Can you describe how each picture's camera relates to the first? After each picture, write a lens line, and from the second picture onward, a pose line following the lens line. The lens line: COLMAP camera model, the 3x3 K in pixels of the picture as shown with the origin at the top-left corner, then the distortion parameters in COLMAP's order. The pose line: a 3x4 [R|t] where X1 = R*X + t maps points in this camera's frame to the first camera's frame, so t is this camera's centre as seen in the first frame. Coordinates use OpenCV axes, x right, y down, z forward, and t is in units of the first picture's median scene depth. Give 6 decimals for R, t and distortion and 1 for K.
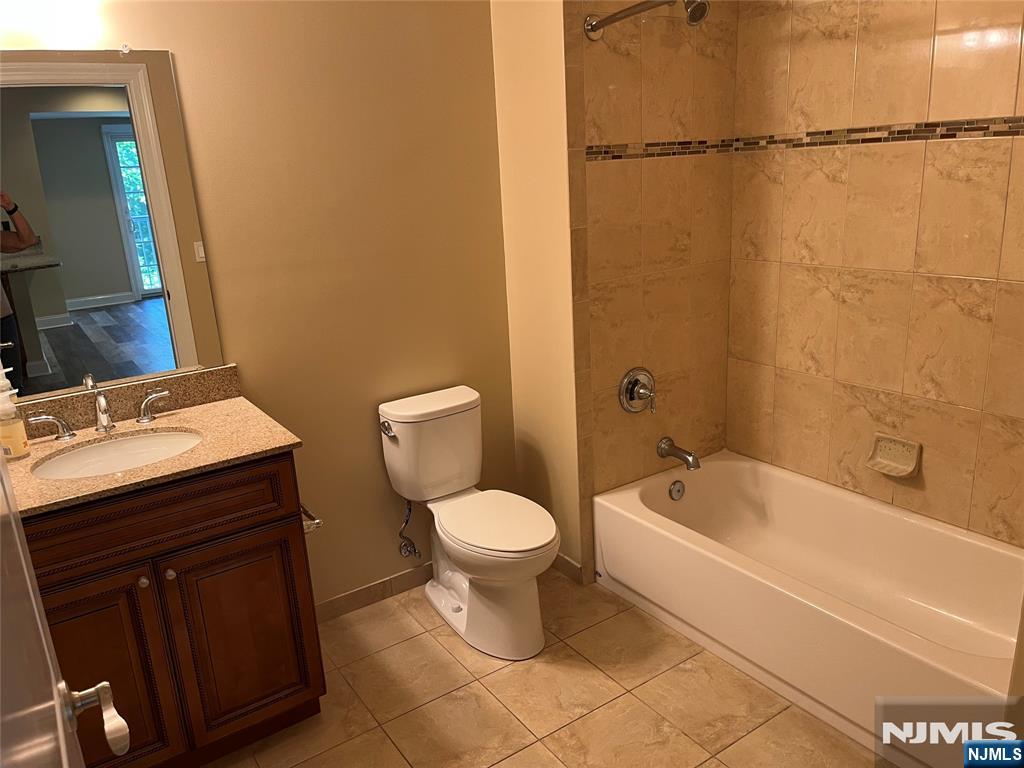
lens RADIAL K [[773.3, 0, 512.0], [0, 773.3, 384.0], [0, 0, 1]] dist [0.003473, -0.000968]
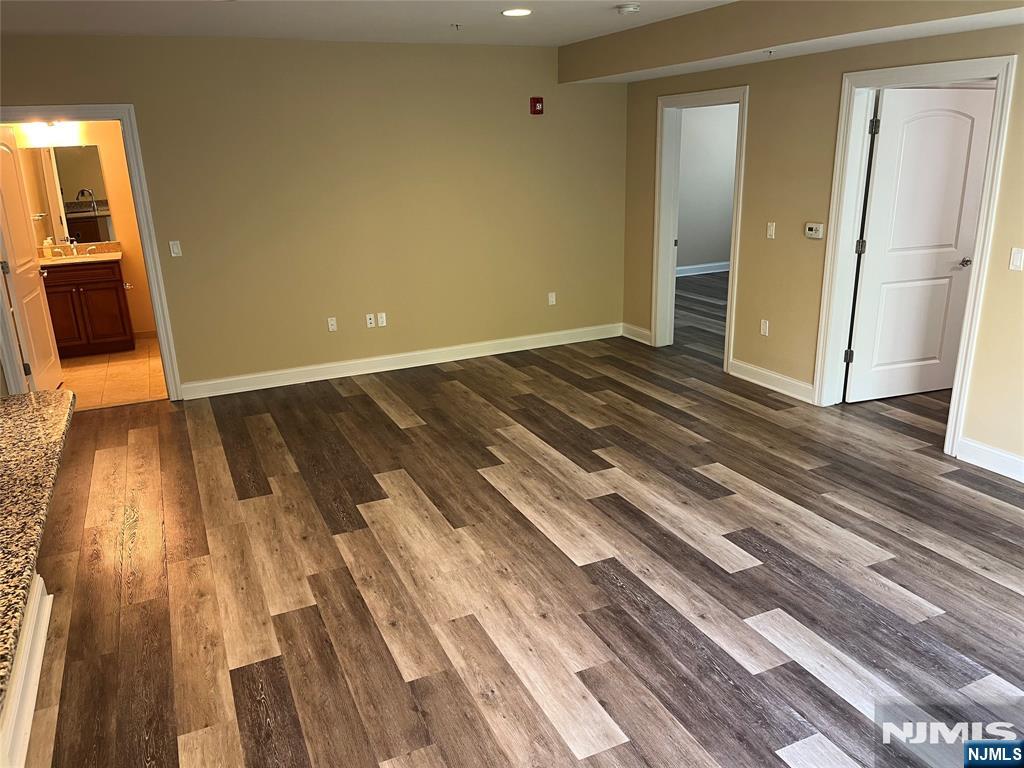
lens RADIAL K [[773.3, 0, 512.0], [0, 773.3, 384.0], [0, 0, 1]] dist [0.003473, -0.000968]
pose [[0.987483, 0.073362, -0.139629, 2.054307], [-0.070267, 0.997163, 0.026980, 0.430401], [0.141212, -0.016831, 0.989836, -2.289825]]
